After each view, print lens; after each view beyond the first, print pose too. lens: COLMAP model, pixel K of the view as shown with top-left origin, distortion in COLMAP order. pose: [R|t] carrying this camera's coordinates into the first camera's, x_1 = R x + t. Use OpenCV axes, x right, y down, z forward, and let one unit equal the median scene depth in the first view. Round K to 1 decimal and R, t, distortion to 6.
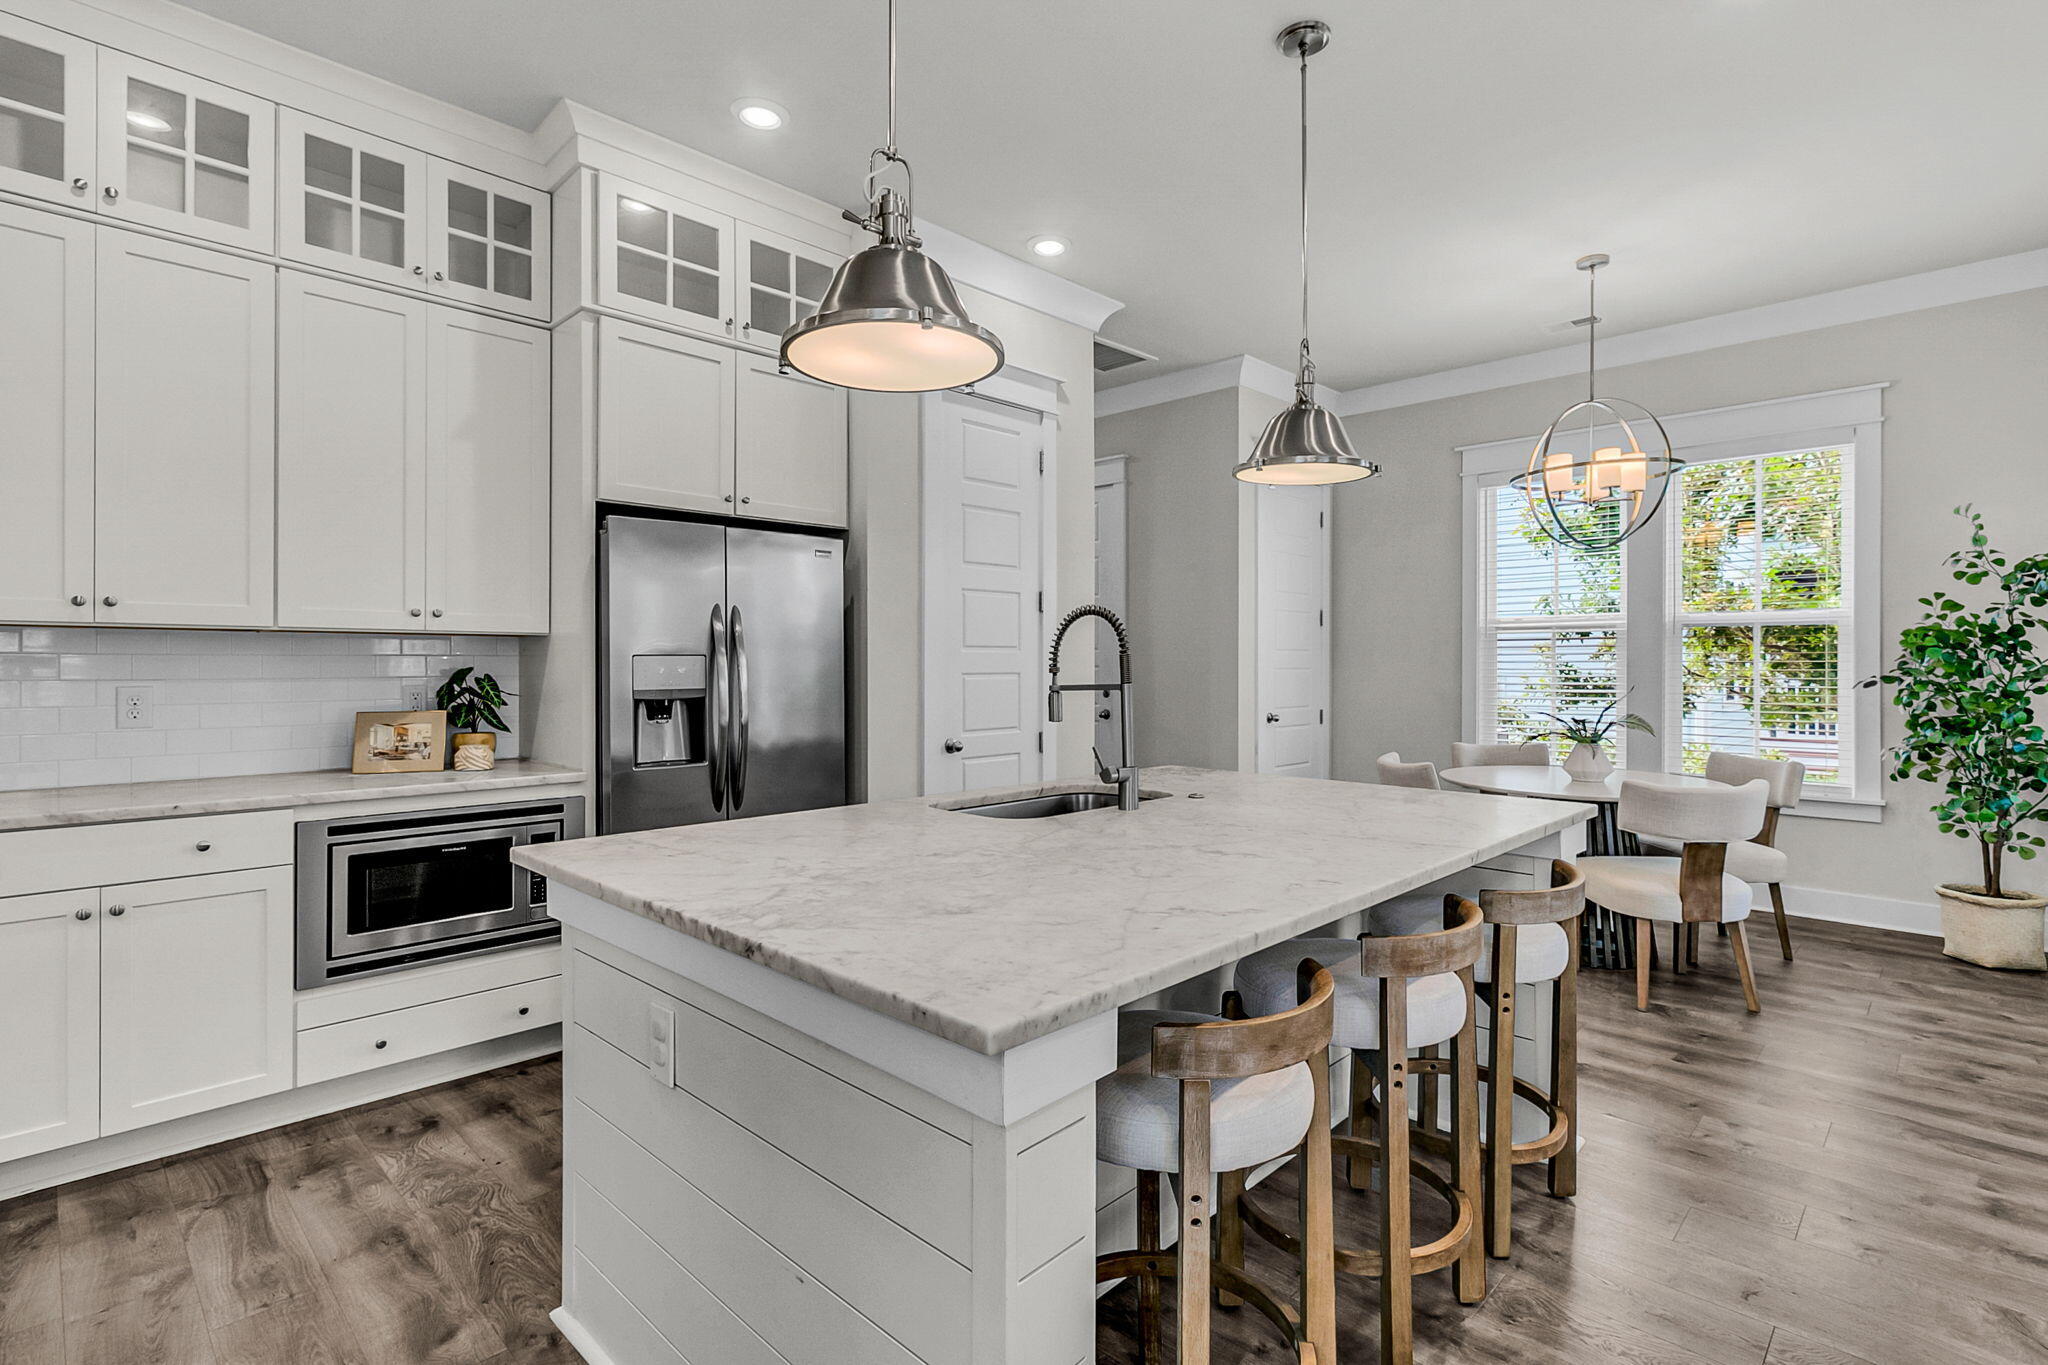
lens RADIAL K [[973.1, 0, 1043.6], [0, 973.1, 669.5], [0, 0, 1]] dist [0.003046, -0.000511]
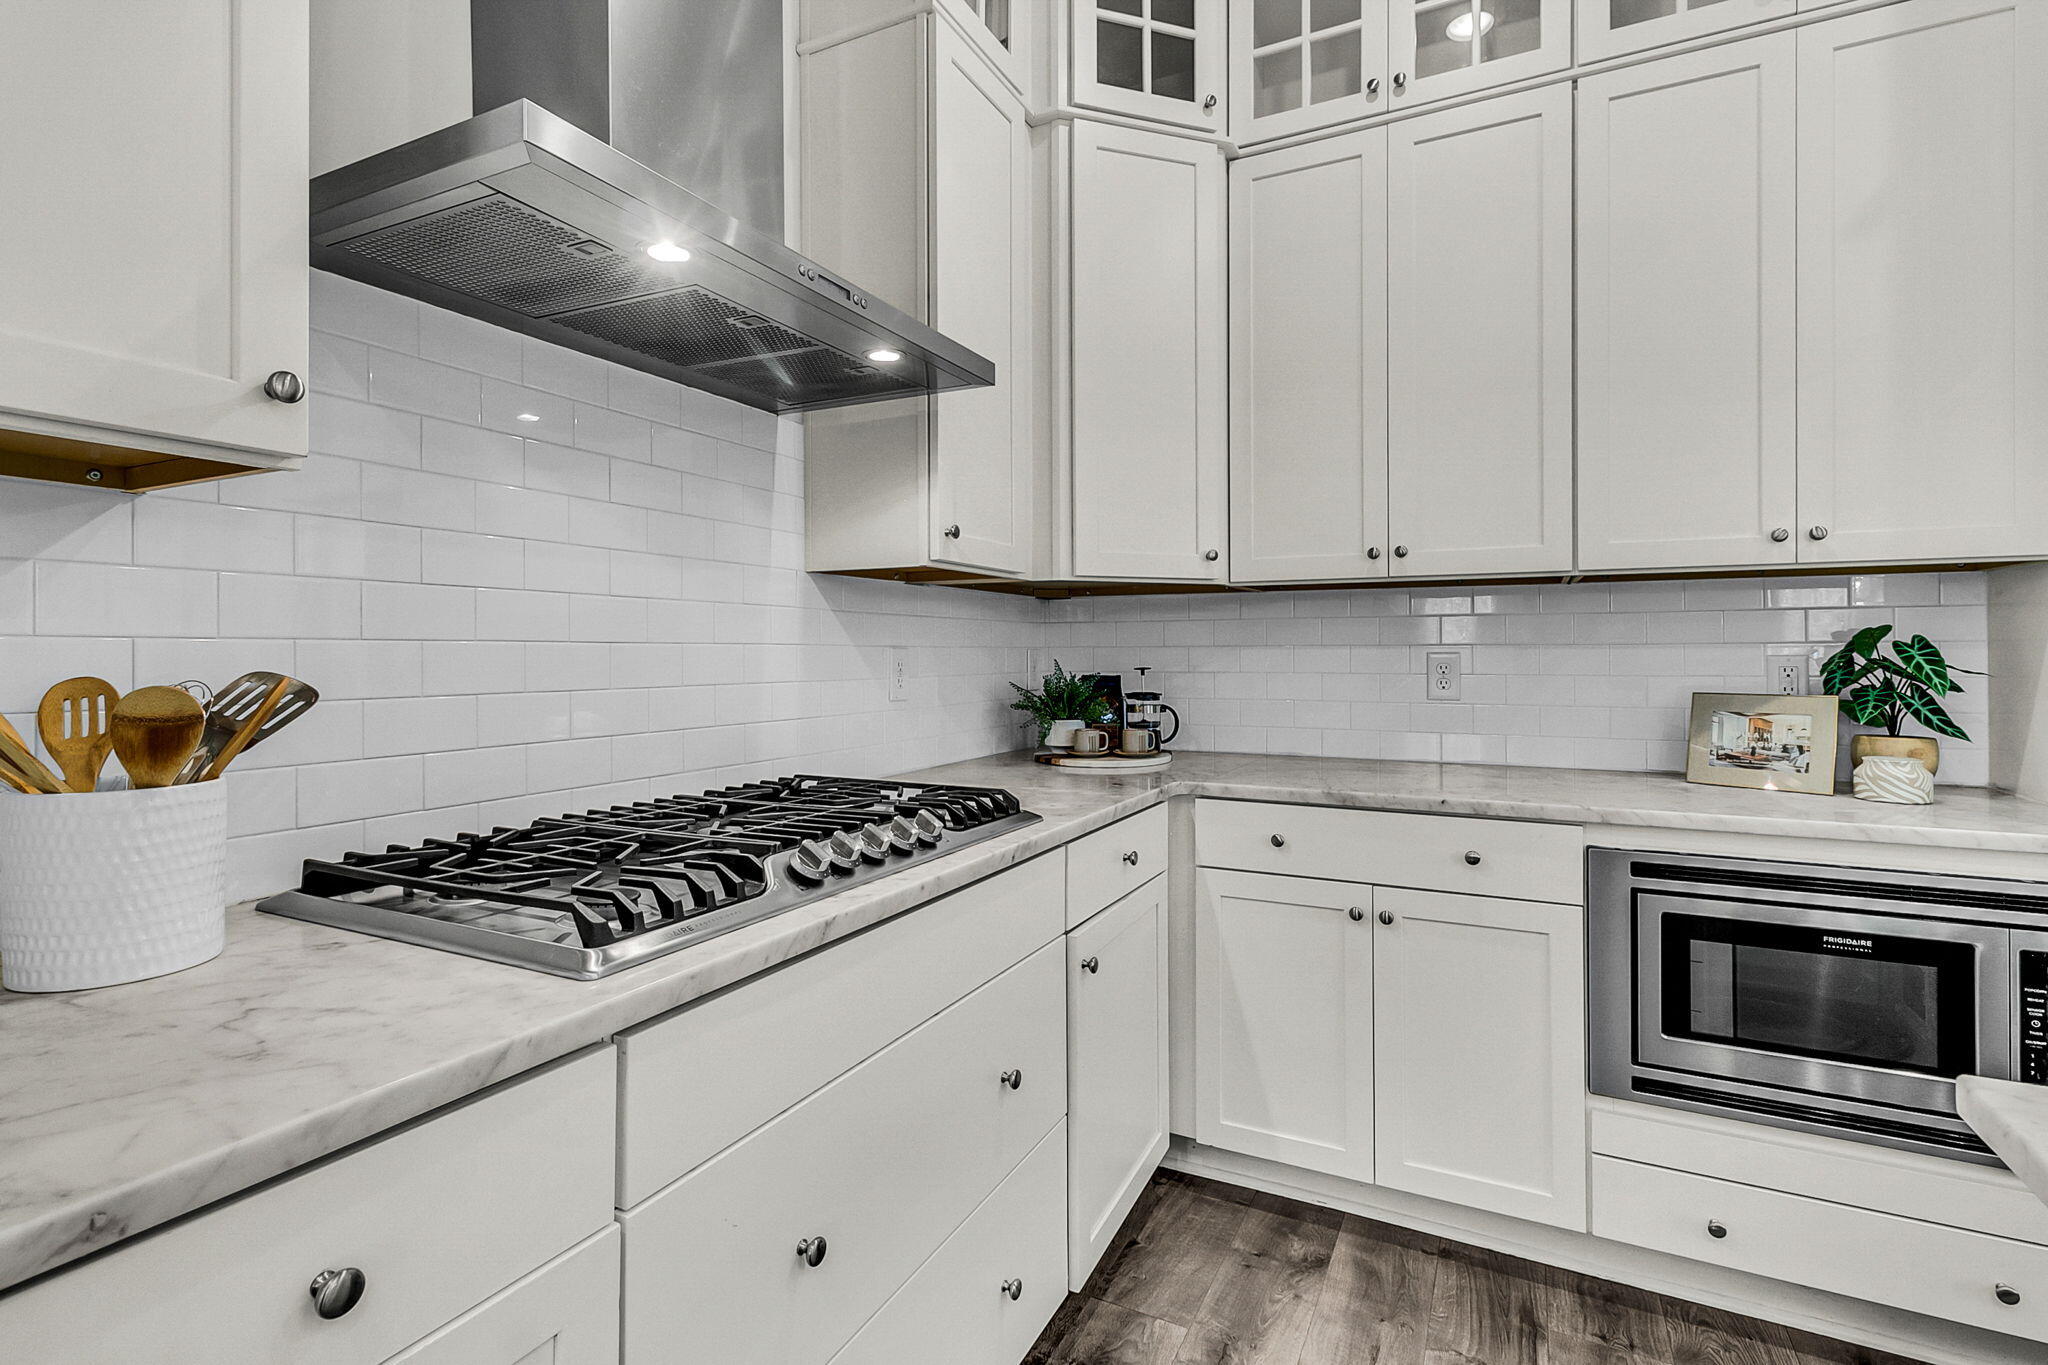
lens RADIAL K [[973.1, 0, 1020.8], [0, 973.1, 643.7], [0, 0, 1]] dist [0.003046, -0.000511]
pose [[0.292454, -0.012523, -0.956198, -0.189914], [-0.004796, 0.999882, -0.014562, 0.021876], [0.956268, 0.008845, 0.292359, 0.350569]]
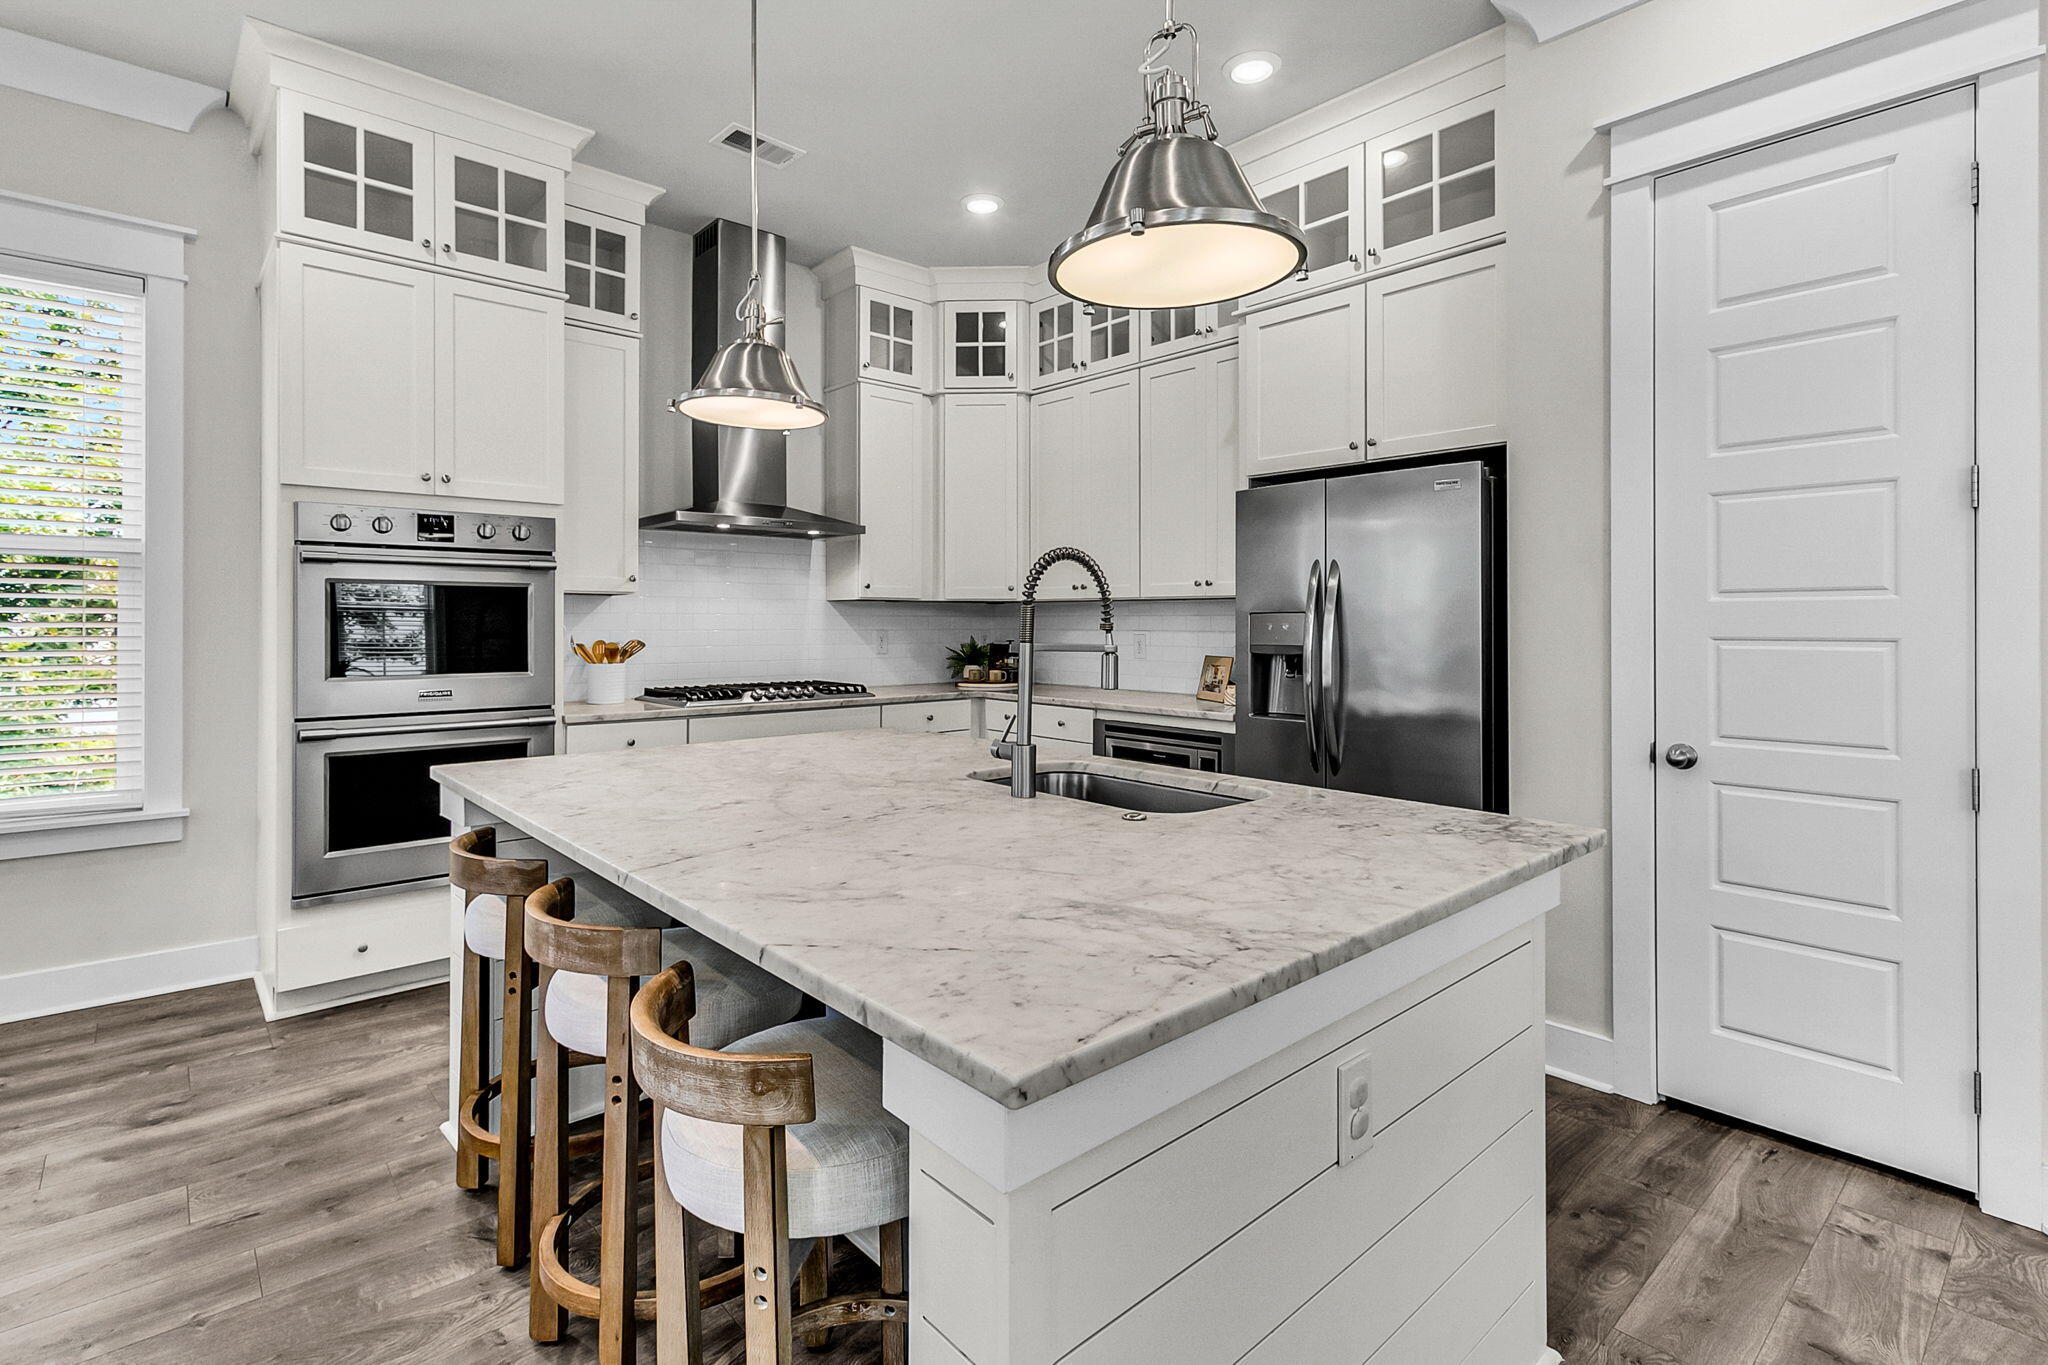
lens RADIAL K [[973.1, 0, 1002.4], [0, 973.1, 628.4], [0, 0, 1]] dist [0.003046, -0.000511]
pose [[-0.091905, 0.003506, -0.995762, 0.723251], [-0.011848, 0.999919, 0.004614, 0.001043], [0.995697, 0.012222, -0.091857, 0.837420]]
